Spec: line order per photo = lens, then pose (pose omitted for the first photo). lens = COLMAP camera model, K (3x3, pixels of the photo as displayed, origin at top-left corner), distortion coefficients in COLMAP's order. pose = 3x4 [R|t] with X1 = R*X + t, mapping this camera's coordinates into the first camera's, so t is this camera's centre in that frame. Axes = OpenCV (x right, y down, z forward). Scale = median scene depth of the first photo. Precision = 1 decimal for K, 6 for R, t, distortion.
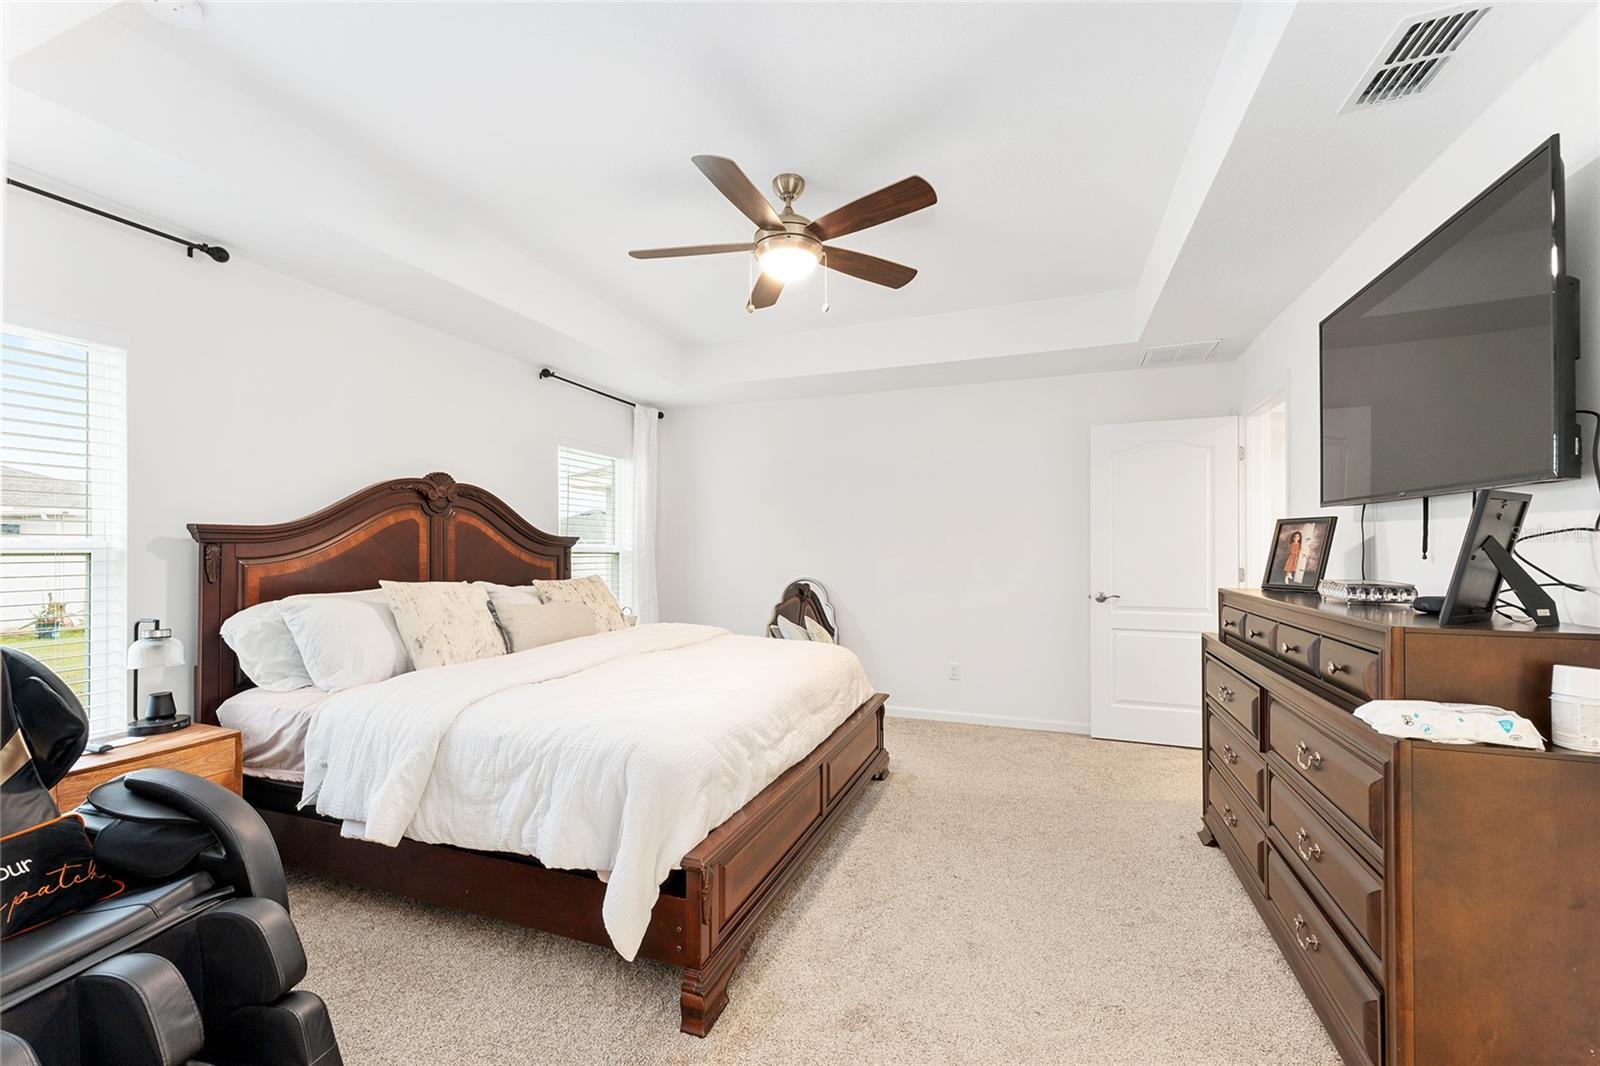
lens RADIAL K [[641.8, 0, 803.8], [0, 641.8, 545.1], [0, 0, 1]] dist [0.000997, 0.001262]
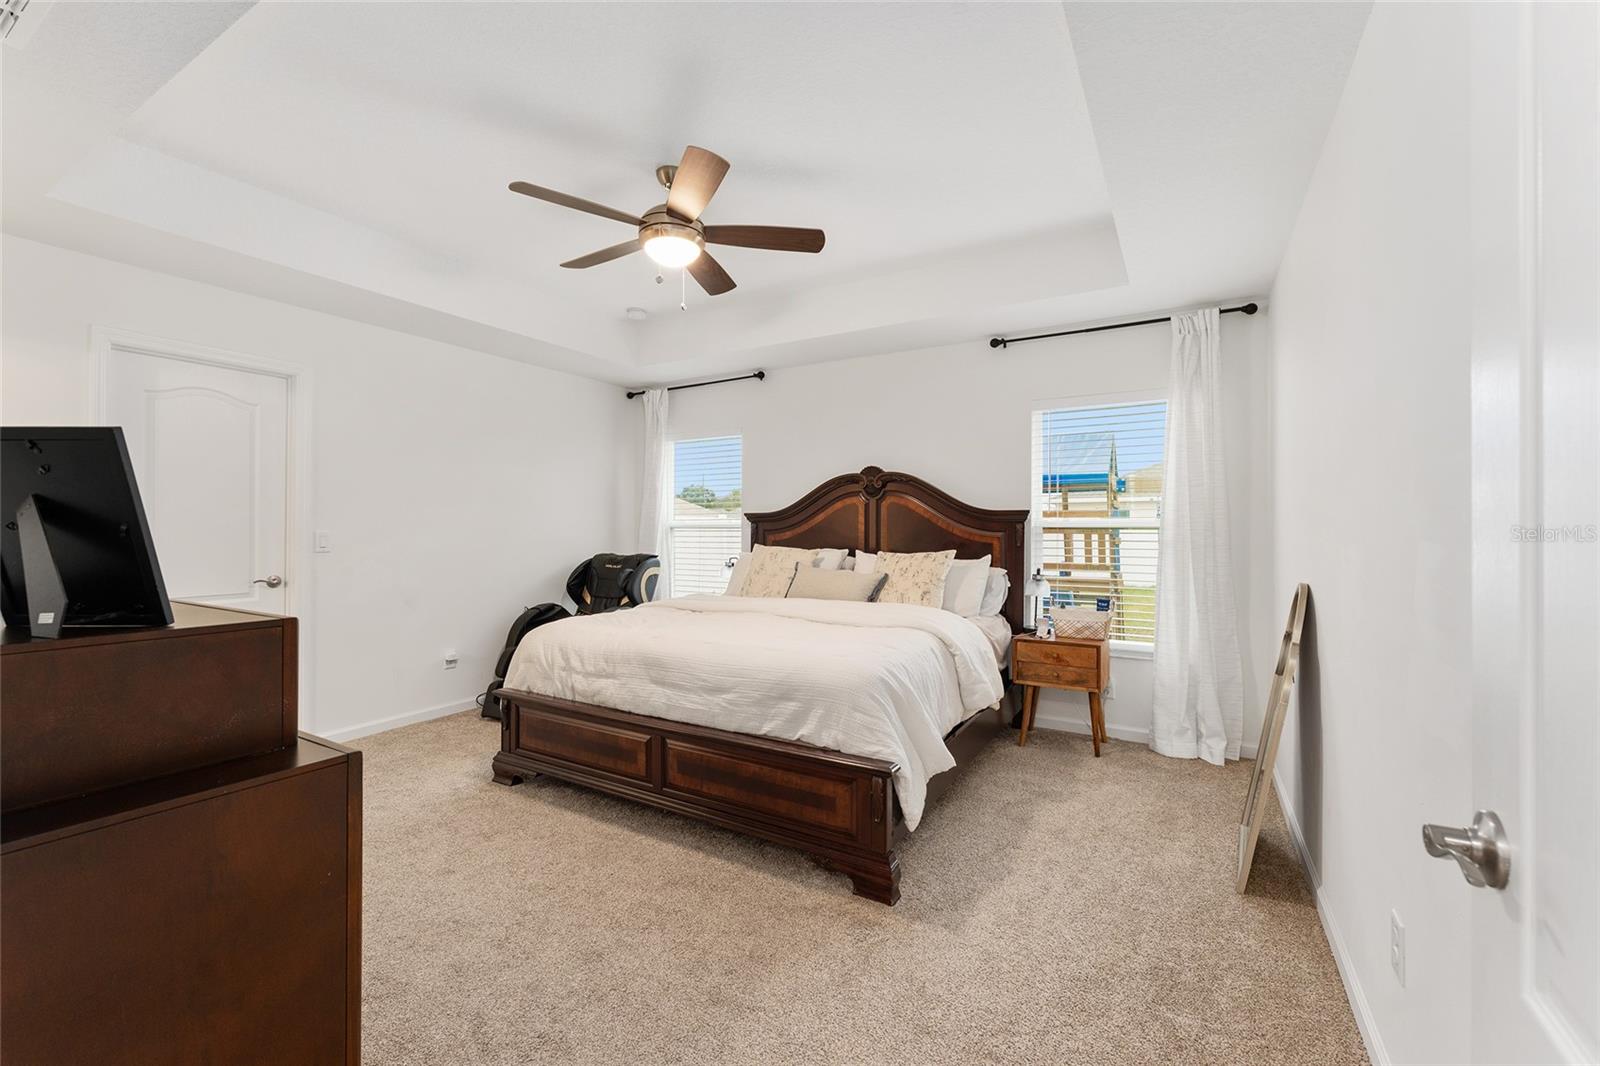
lens RADIAL K [[641.8, 0, 806.4], [0, 641.8, 528.9], [0, 0, 1]] dist [0.000997, 0.001262]
pose [[-0.168401, -0.001579, -0.985717, 0.749026], [0.008174, 0.999962, -0.002998, 0.018429], [0.985685, -0.008562, -0.168382, 1.083386]]
